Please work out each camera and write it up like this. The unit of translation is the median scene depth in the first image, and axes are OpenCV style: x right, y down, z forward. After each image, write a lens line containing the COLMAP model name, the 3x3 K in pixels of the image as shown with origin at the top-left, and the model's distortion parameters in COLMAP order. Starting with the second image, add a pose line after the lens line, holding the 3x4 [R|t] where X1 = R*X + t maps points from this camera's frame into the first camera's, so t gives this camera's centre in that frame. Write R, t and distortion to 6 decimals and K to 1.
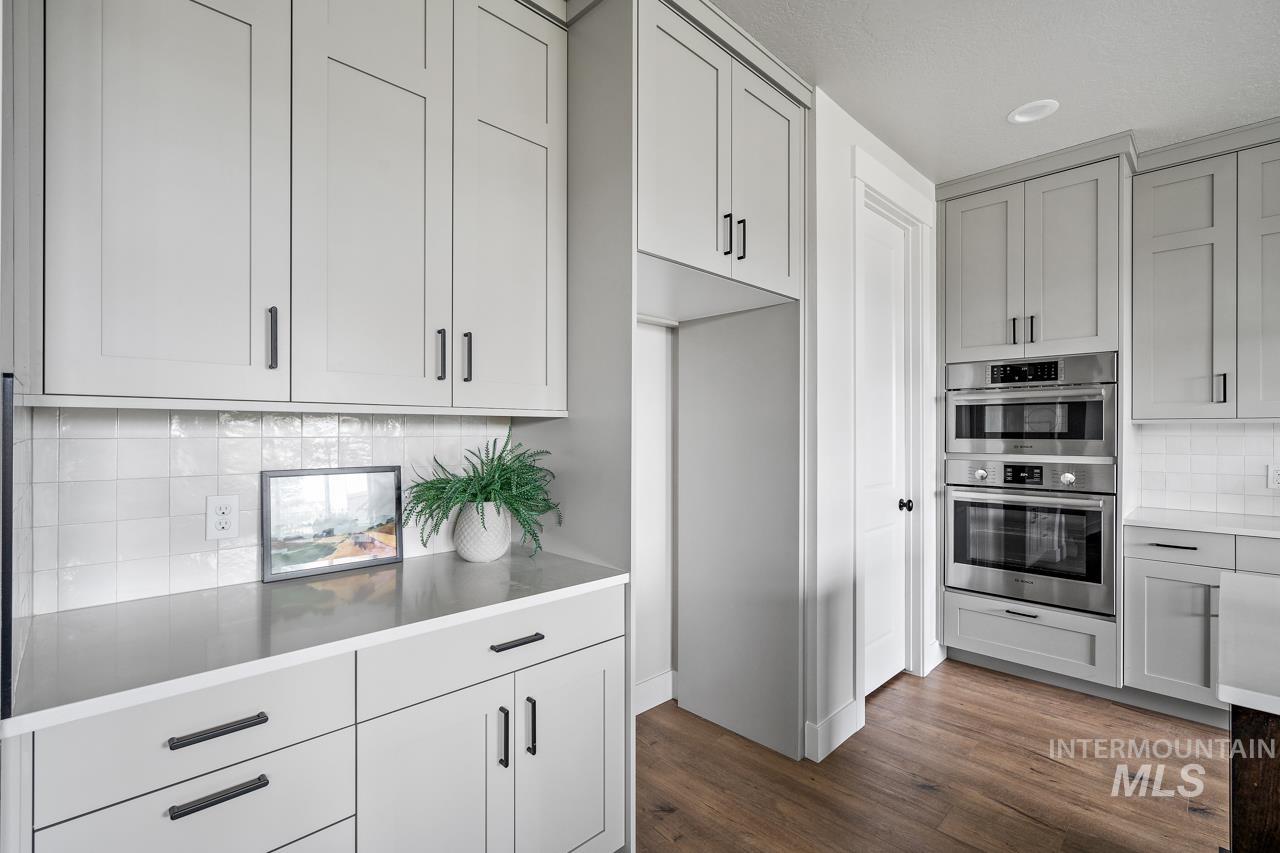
lens RADIAL K [[577.3, 0, 640.0], [0, 577.3, 426.5], [0, 0, 1]] dist [0.000382, 0.000122]
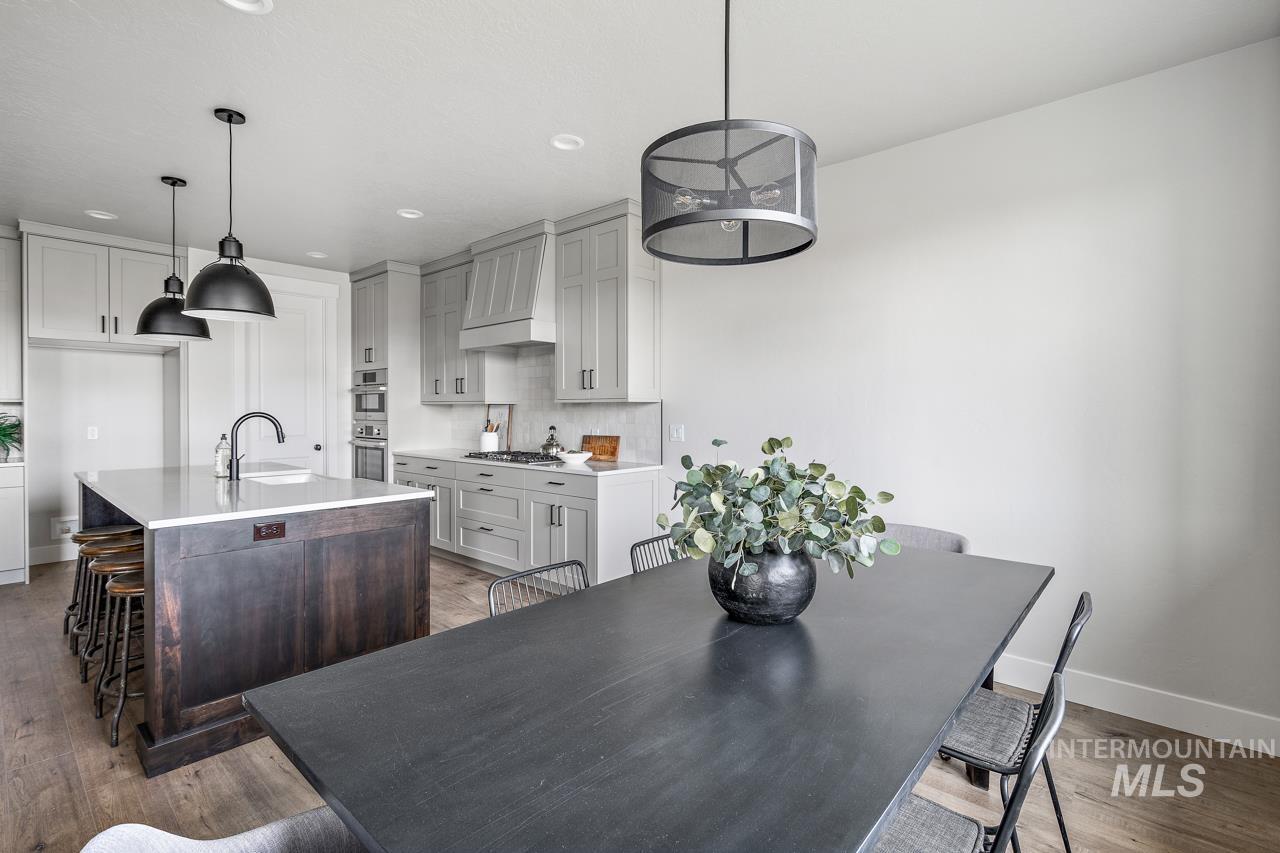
lens RADIAL K [[590.9, 0, 640.7], [0, 590.9, 414.1], [0, 0, 1]] dist [0.000019, 0.000134]
pose [[0.997730, -0.001086, 0.067335, 1.418981], [-0.000076, 0.999851, 0.017259, -0.006097], [-0.067344, -0.017225, 0.997581, -1.013064]]
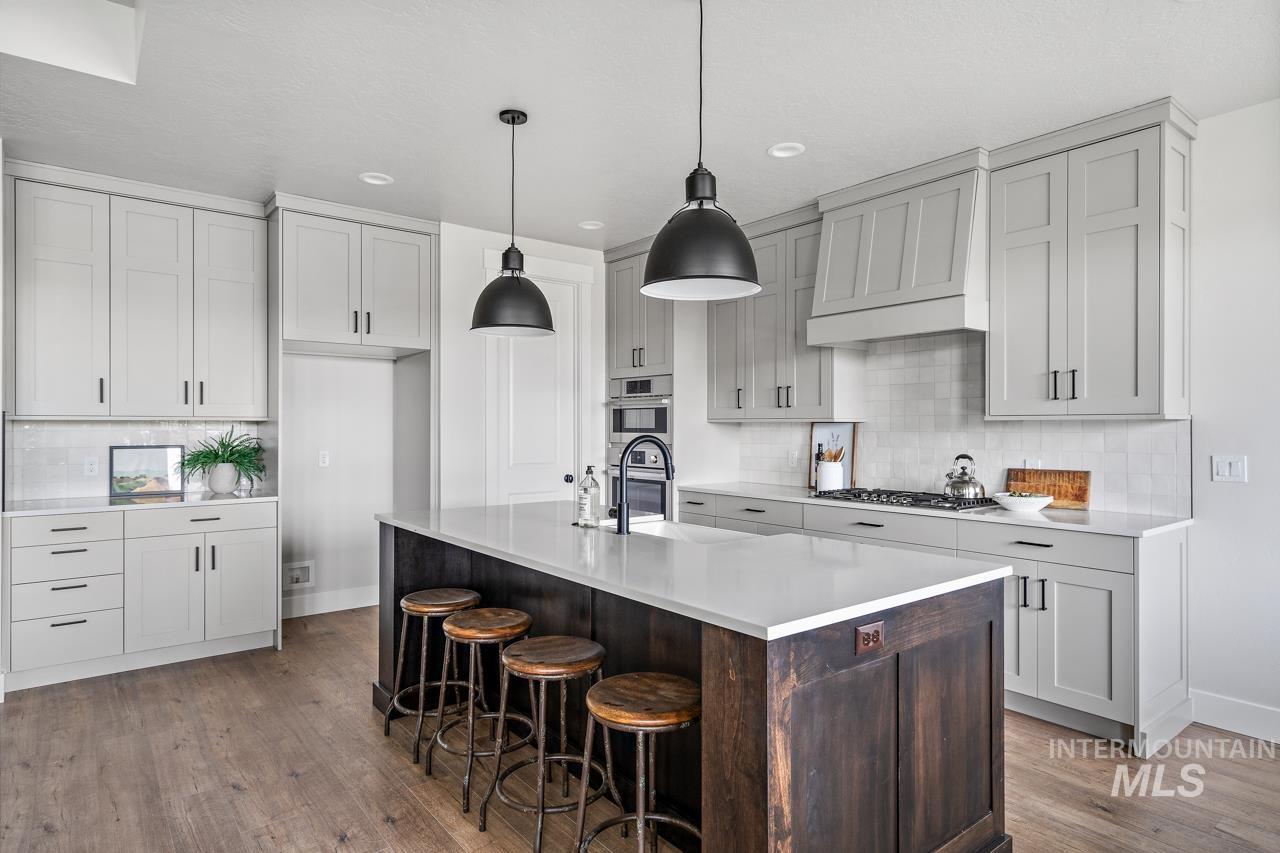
lens RADIAL K [[713.8, 0, 640.0], [0, 713.8, 426.5], [0, 0, 1]] dist [0.005201, 0.000801]
pose [[0.994563, -0.000293, -0.104138, 0.847709], [0.001237, 0.999959, 0.008998, -0.010200], [0.104131, -0.009078, 0.994522, -0.776191]]
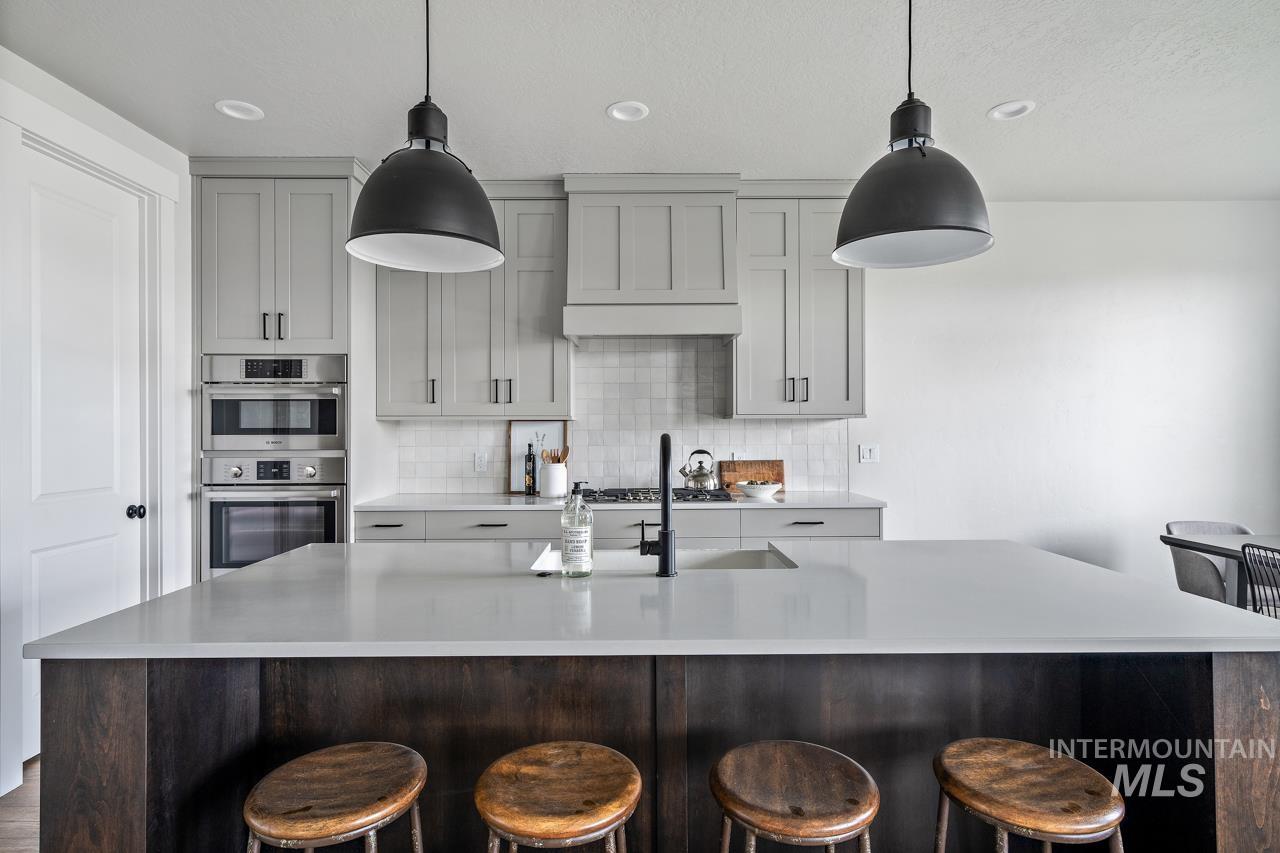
lens RADIAL K [[659.7, 0, 640.0], [0, 659.7, 426.5], [0, 0, 1]] dist [-0.000175, 0.001481]
pose [[0.696986, -0.002940, 0.717079, 0.283100], [-0.002095, 0.999979, 0.006136, -0.001212], [-0.717082, -0.005778, 0.696965, -0.256457]]
